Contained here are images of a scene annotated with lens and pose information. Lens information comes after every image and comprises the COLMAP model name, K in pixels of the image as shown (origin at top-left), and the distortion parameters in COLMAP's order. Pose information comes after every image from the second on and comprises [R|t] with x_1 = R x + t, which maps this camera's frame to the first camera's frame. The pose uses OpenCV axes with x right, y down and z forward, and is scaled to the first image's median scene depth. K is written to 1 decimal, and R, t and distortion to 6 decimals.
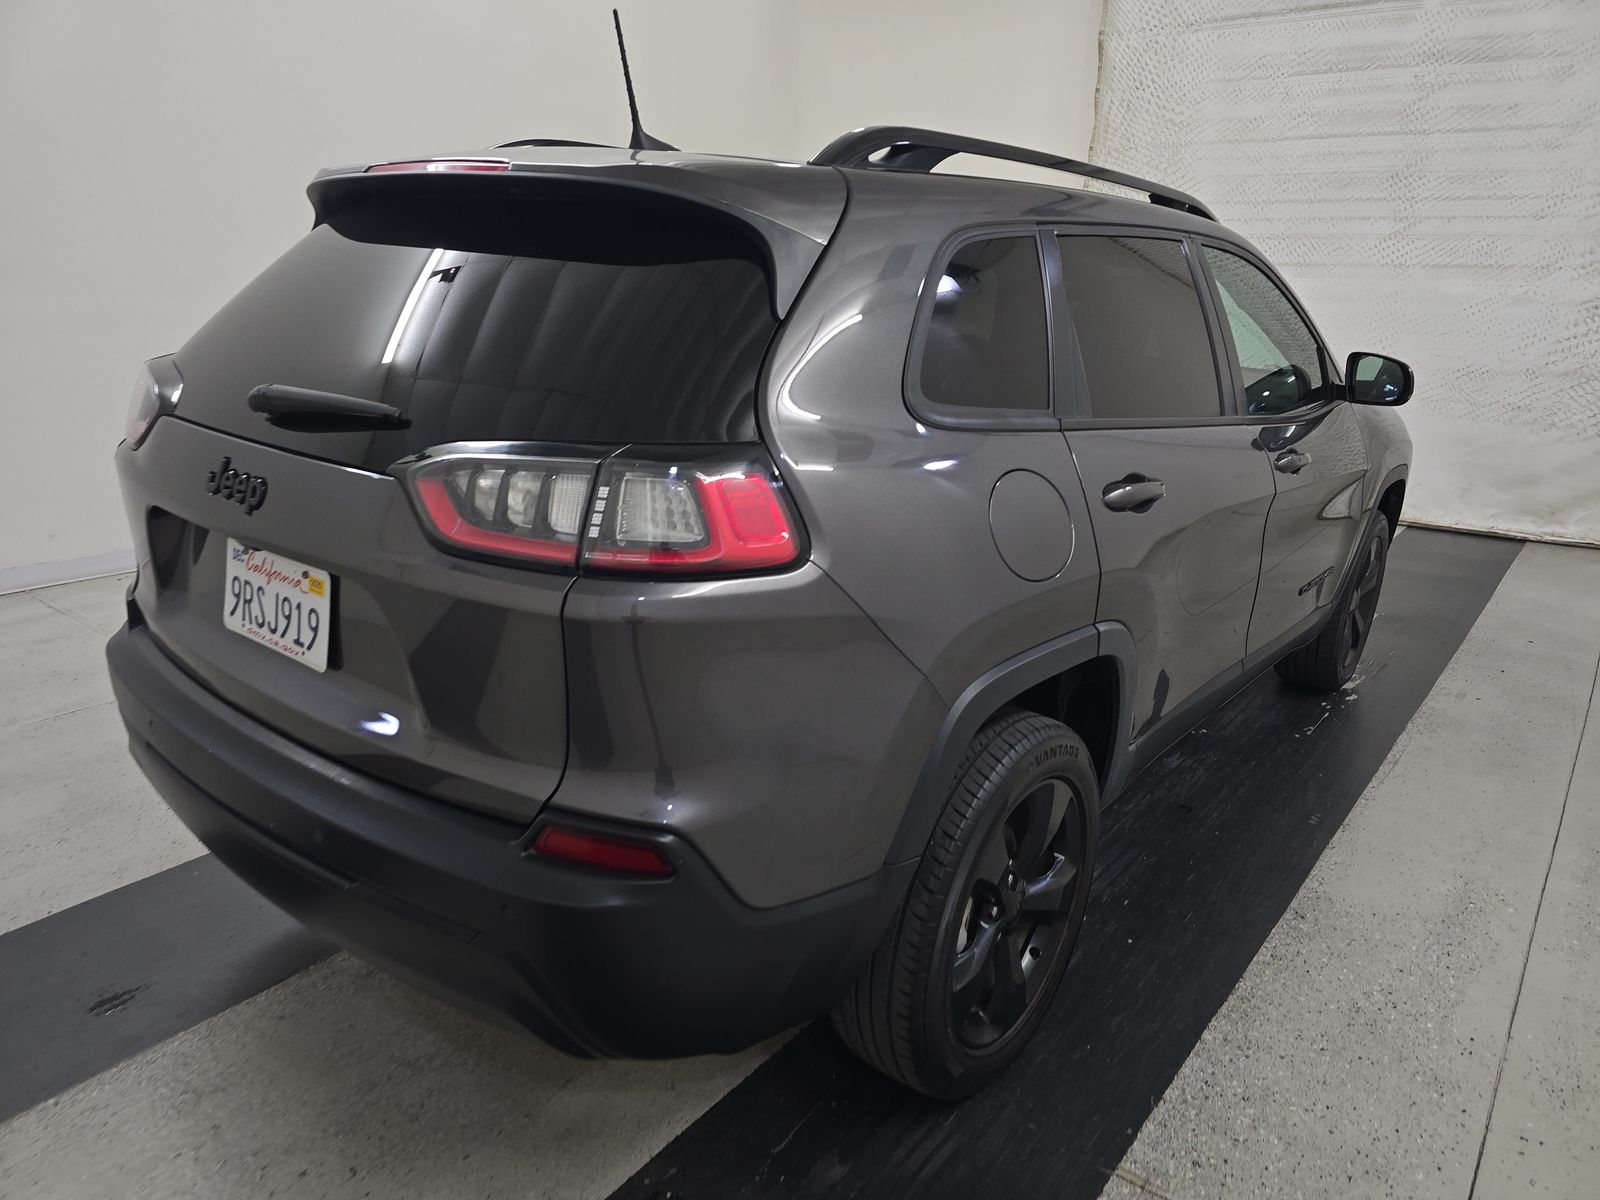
lens RADIAL K [[1064.4, 0, 805.2], [0, 1064.4, 594.3], [0, 0, 1]] dist [0.028126, -0.032912]
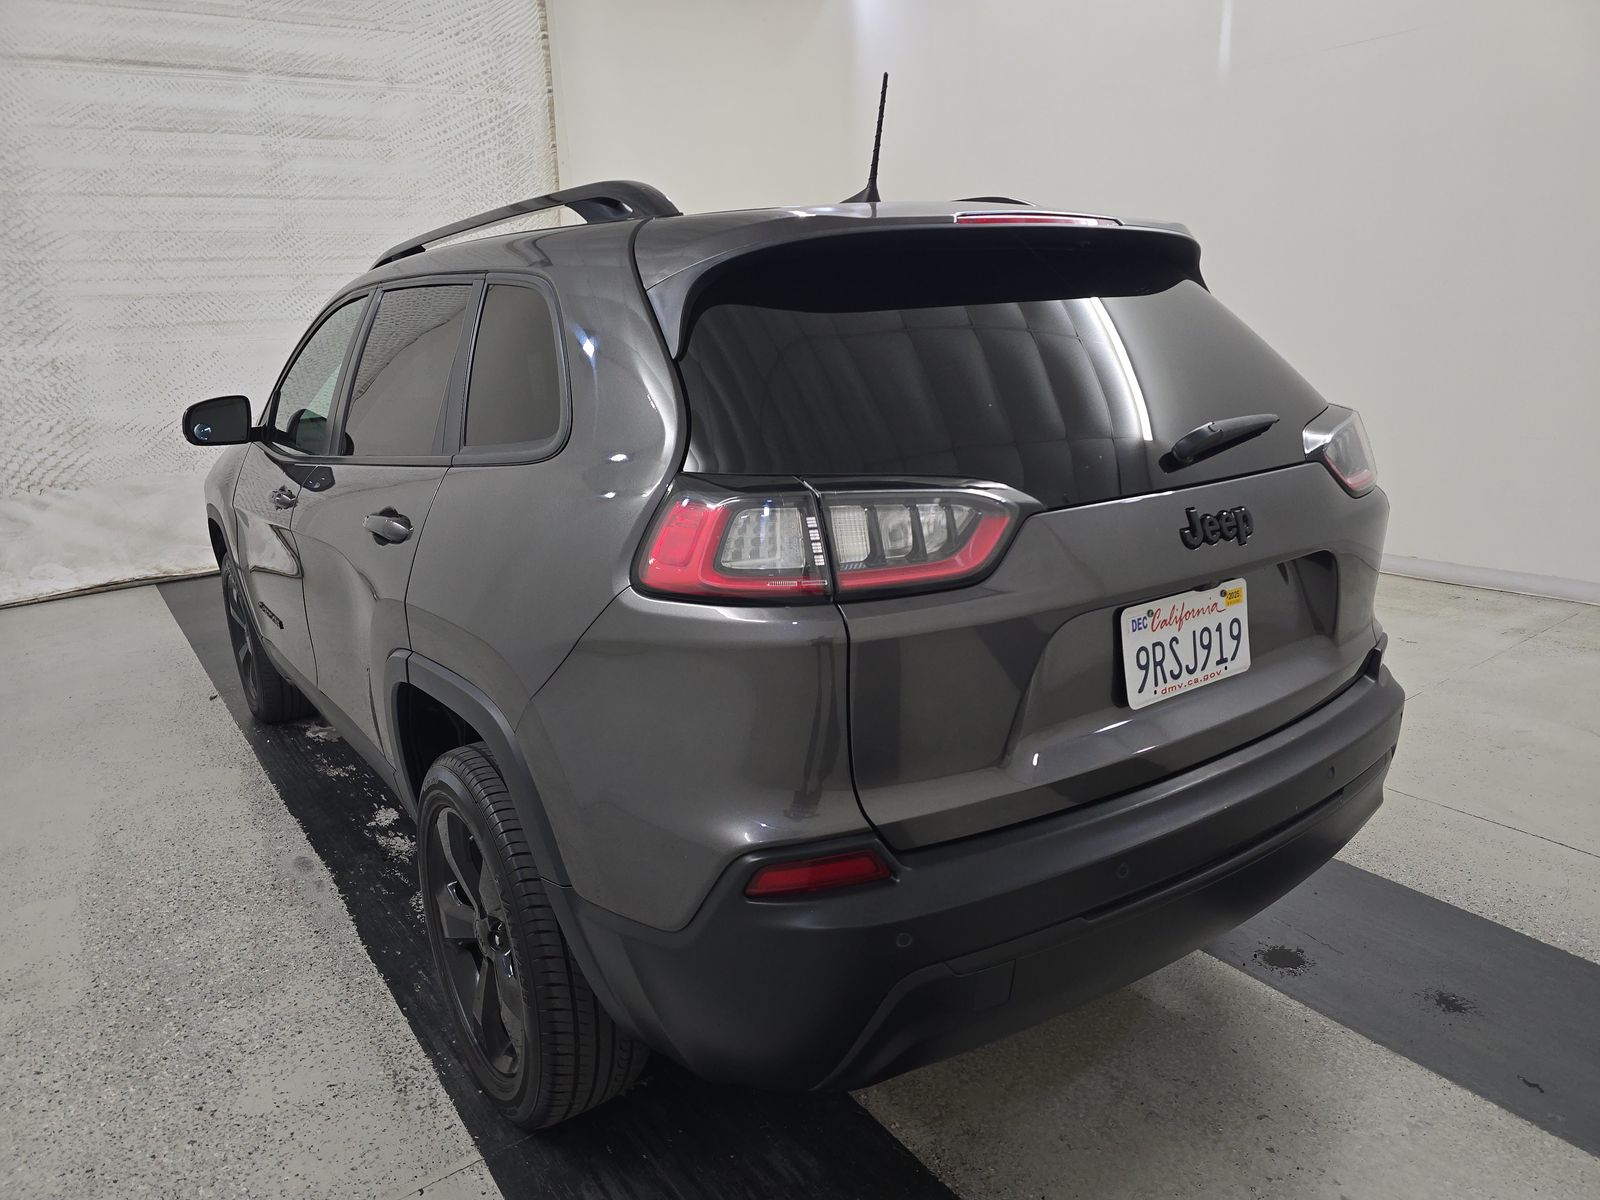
lens RADIAL K [[1064.4, 0, 805.2], [0, 1064.4, 594.3], [0, 0, 1]] dist [0.028126, -0.032912]
pose [[0.298943, -0.281506, 0.911804, -0.370451], [0.327620, 0.927698, 0.179001, -0.081901], [-0.896269, 0.245214, 0.369556, 0.230551]]
